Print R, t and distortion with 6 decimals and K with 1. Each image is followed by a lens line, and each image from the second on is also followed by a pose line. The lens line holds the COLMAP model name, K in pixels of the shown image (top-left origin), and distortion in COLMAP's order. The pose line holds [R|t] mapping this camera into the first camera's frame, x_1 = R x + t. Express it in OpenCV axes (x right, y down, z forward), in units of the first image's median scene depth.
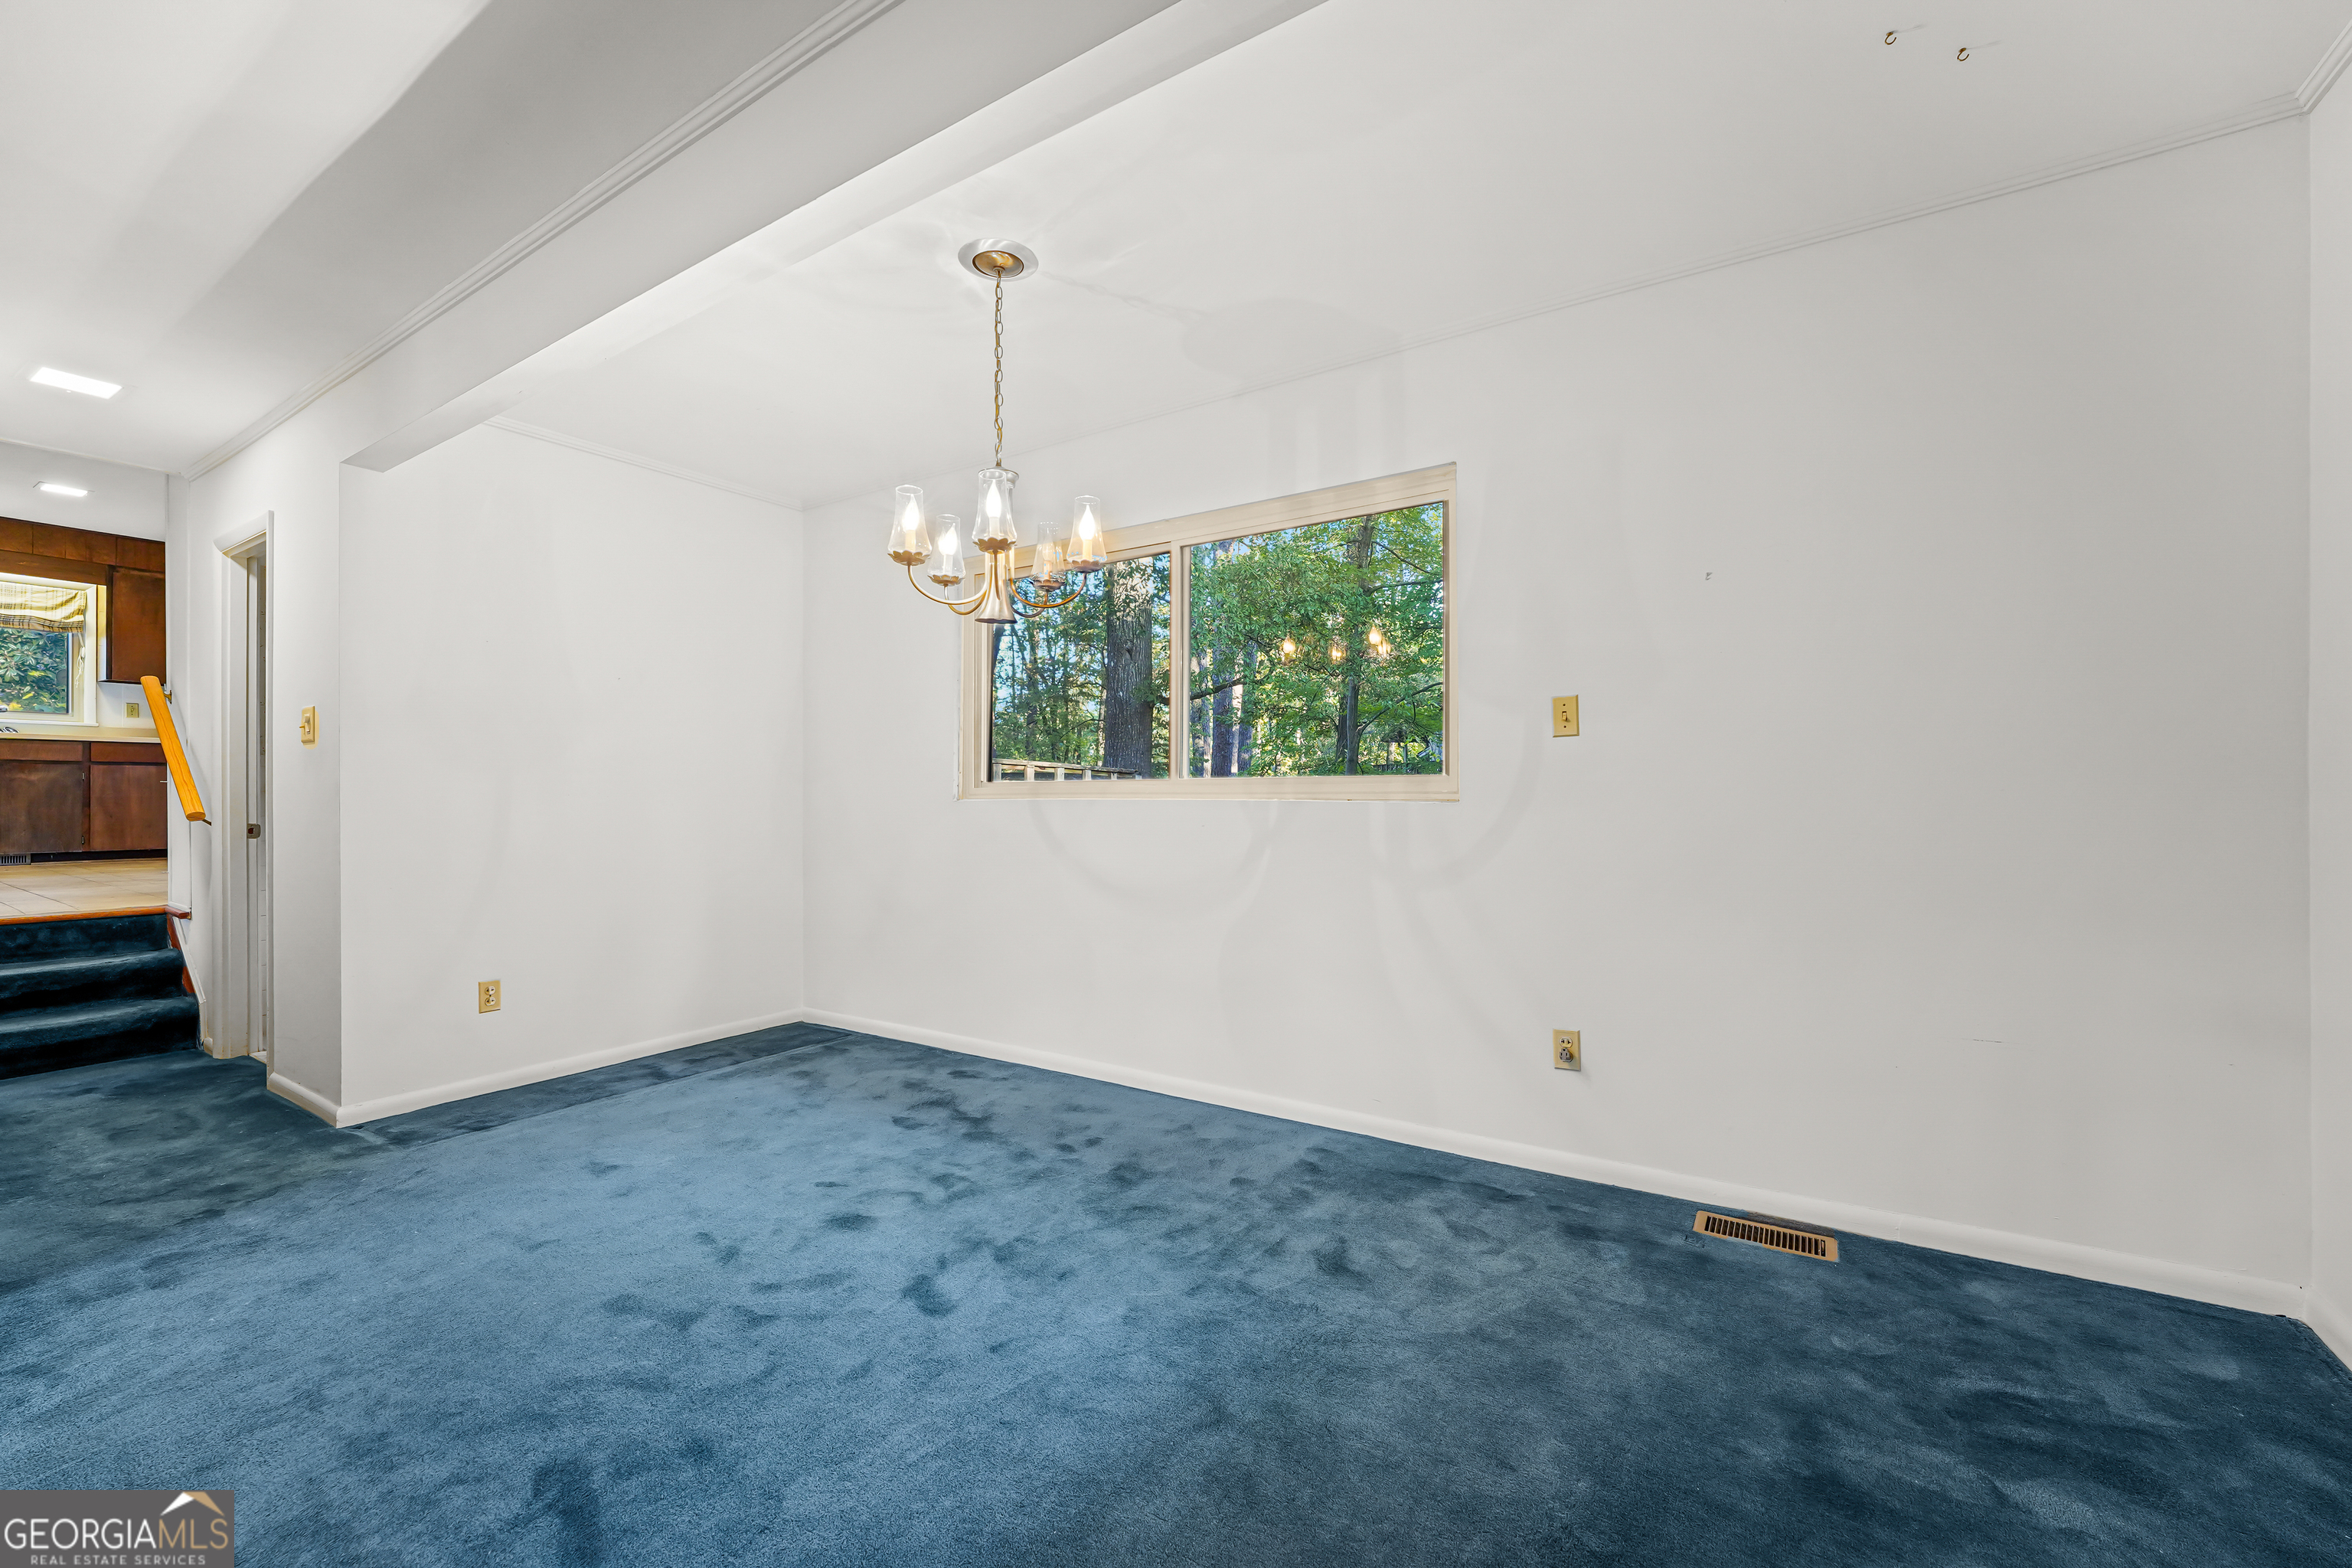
lens RADIAL K [[952.4, 0, 1186.8], [0, 952.4, 784.4], [0, 0, 1]] dist [0.003758, 0.000549]
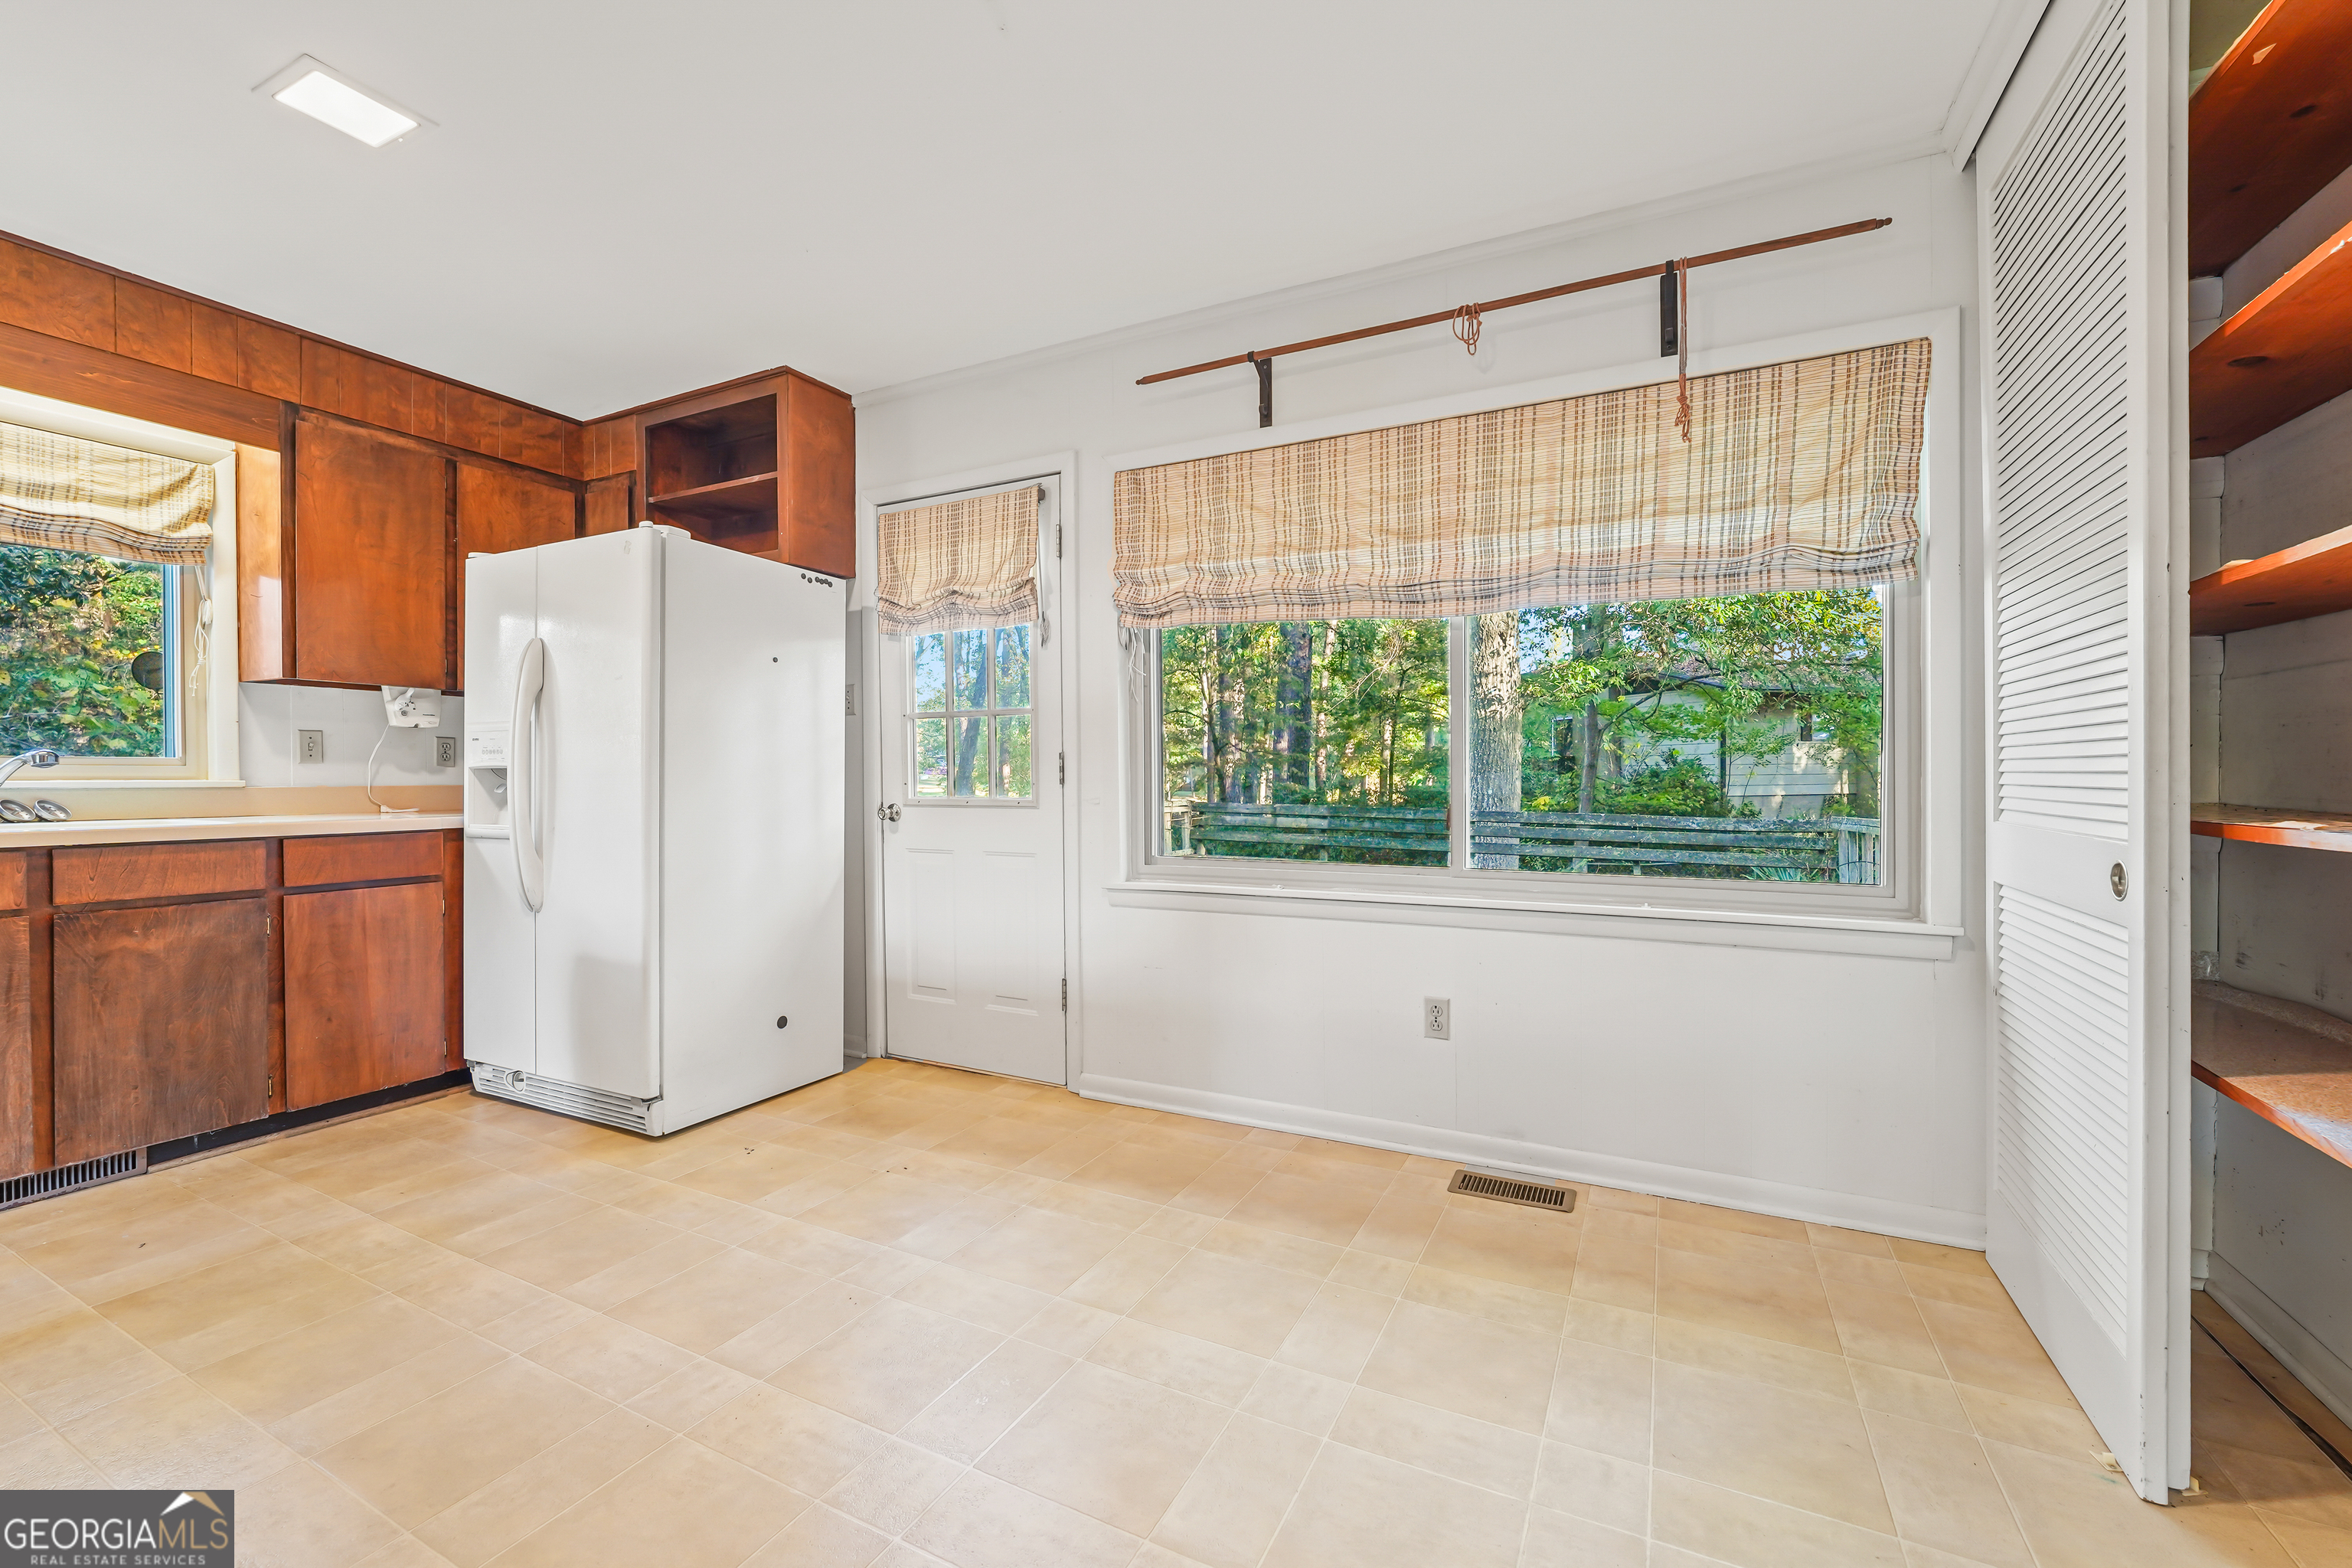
lens RADIAL K [[952.4, 0, 1170.9], [0, 952.4, 781.6], [0, 0, 1]] dist [0.003758, 0.000549]
pose [[0.993343, -0.008414, 0.114887, -0.805674], [0.007419, 0.999931, 0.009089, -0.066725], [-0.114956, -0.008176, 0.993337, 0.552434]]
